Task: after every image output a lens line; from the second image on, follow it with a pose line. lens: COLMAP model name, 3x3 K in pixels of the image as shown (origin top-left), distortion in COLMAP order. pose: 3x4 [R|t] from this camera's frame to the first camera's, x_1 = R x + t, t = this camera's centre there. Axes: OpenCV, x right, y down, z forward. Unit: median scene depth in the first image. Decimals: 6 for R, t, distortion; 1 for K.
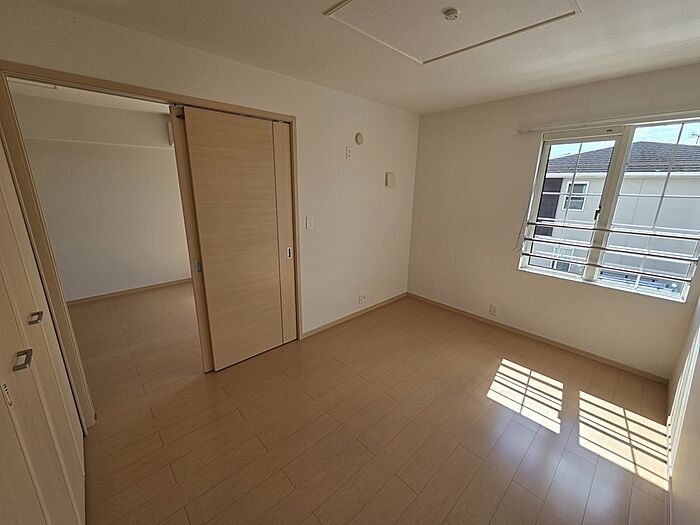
lens RADIAL K [[282.9, 0, 350.0], [0, 282.9, 262.5], [0, 0, 1]] dist [-0.021596, -0.000262]
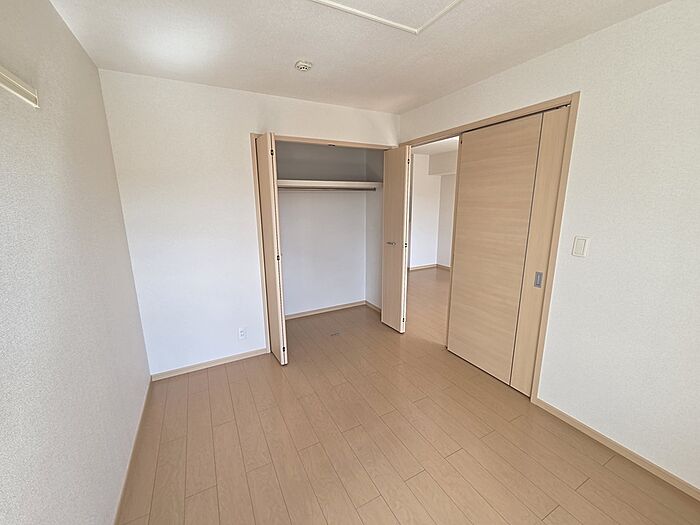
lens RADIAL K [[282.9, 0, 350.0], [0, 282.9, 262.5], [0, 0, 1]] dist [-0.021596, -0.000262]
pose [[-0.260741, 0.190368, -0.946453, 0.601268], [-0.254181, 0.932238, 0.257534, -0.137930], [0.931347, 0.307720, -0.194684, 0.646831]]
